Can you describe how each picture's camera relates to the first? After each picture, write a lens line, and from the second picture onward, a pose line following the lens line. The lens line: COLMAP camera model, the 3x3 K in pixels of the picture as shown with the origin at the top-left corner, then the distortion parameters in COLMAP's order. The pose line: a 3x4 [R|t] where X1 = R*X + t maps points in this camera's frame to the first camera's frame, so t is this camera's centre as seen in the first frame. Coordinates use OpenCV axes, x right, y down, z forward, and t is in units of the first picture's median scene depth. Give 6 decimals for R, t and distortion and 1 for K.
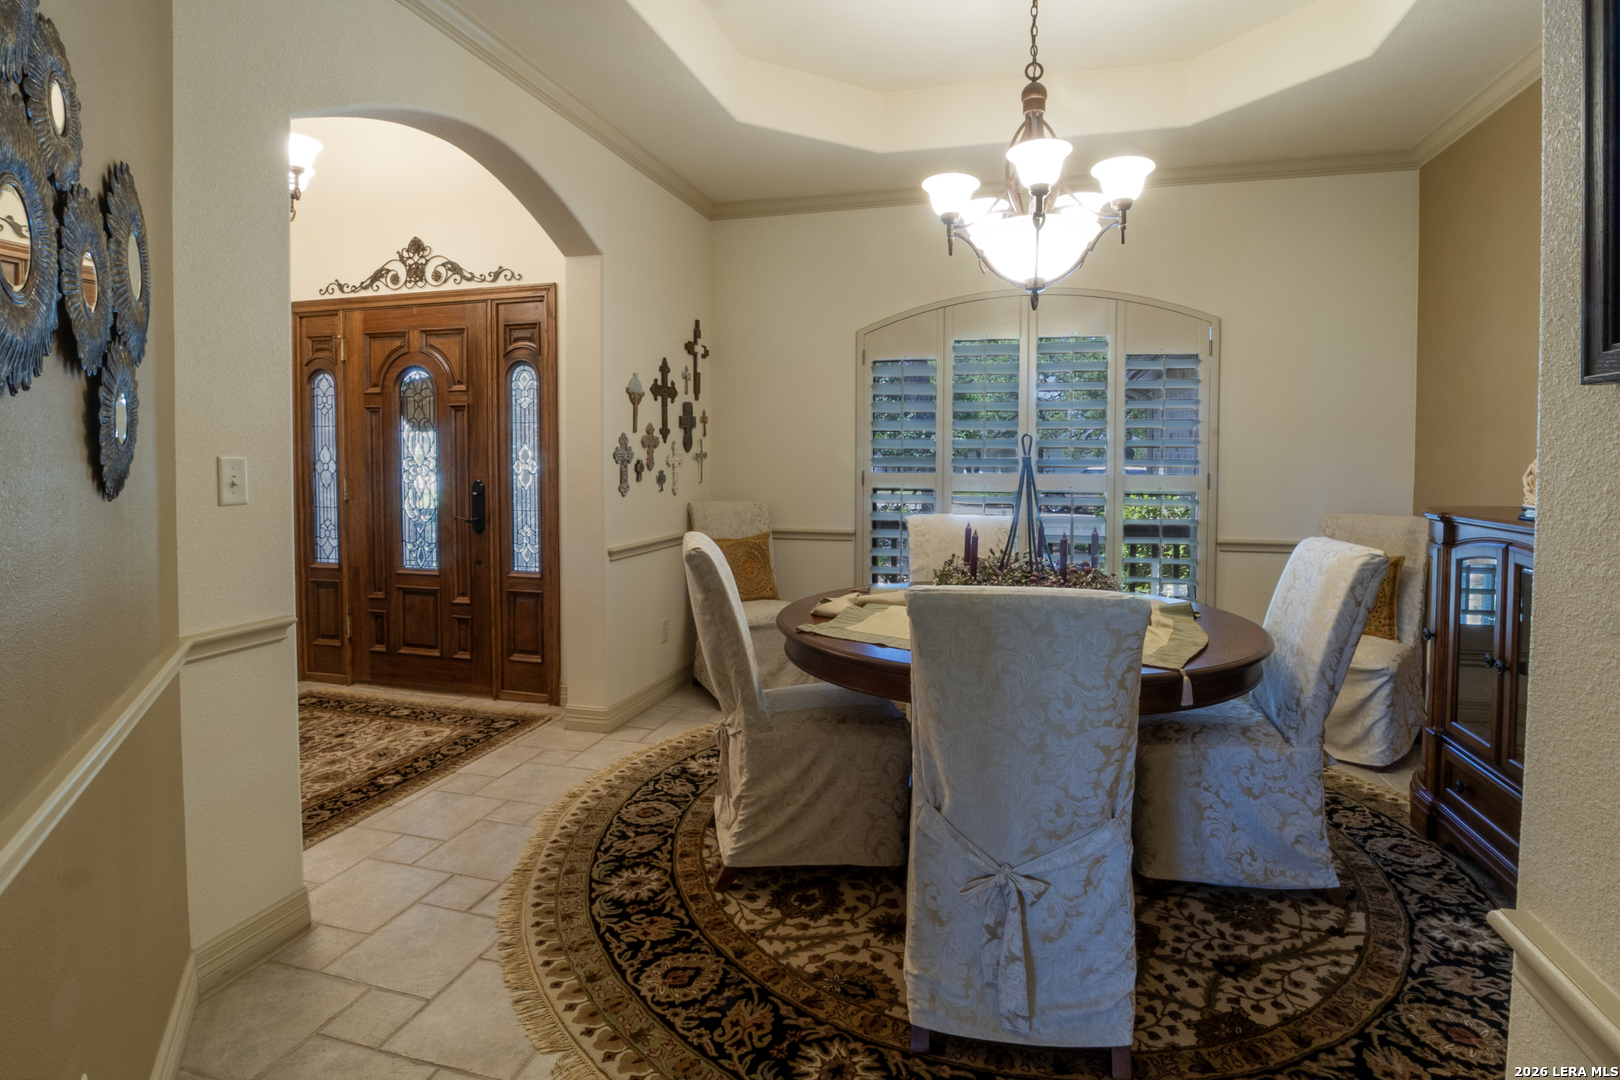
lens RADIAL K [[803.2, 0, 807.3], [0, 803.2, 530.1], [0, 0, 1]] dist [-0.003716, -0.000252]
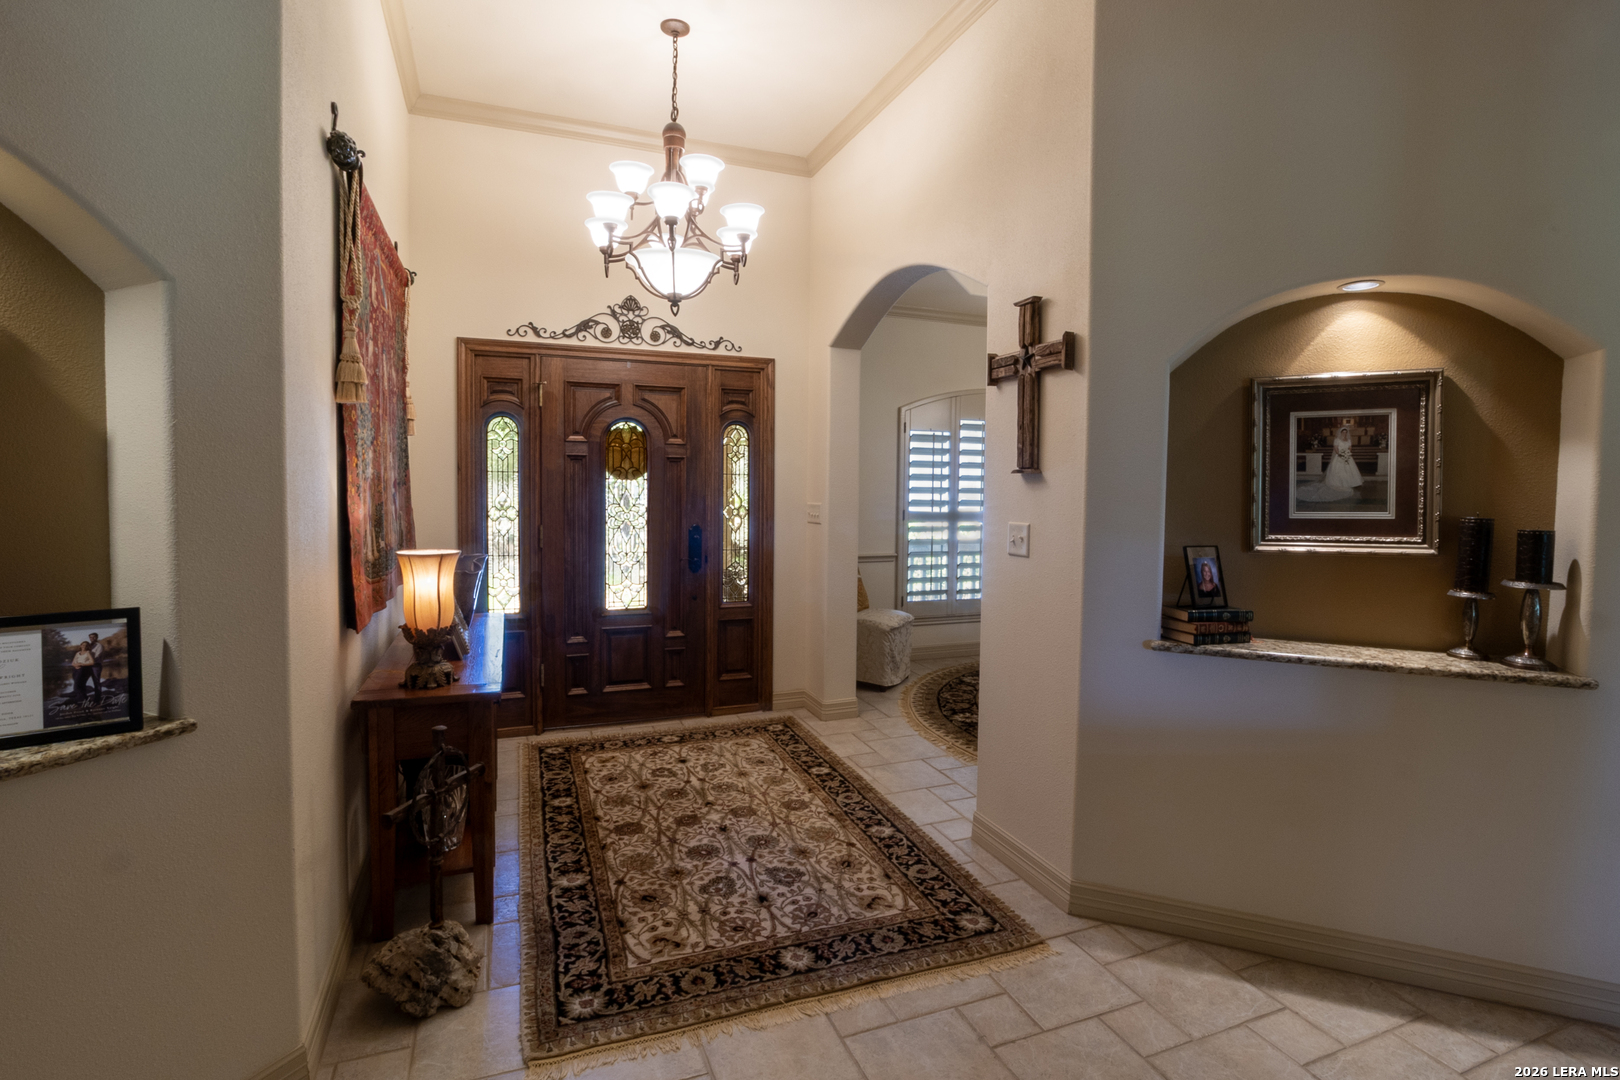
lens RADIAL K [[776.0, 0, 809.3], [0, 776.0, 569.8], [0, 0, 1]] dist [0.000157, -0.000016]
pose [[0.793395, -0.063392, 0.605398, -0.950713], [0.043244, 0.997919, 0.047821, -0.044604], [-0.607170, -0.011762, 0.794485, 0.042267]]
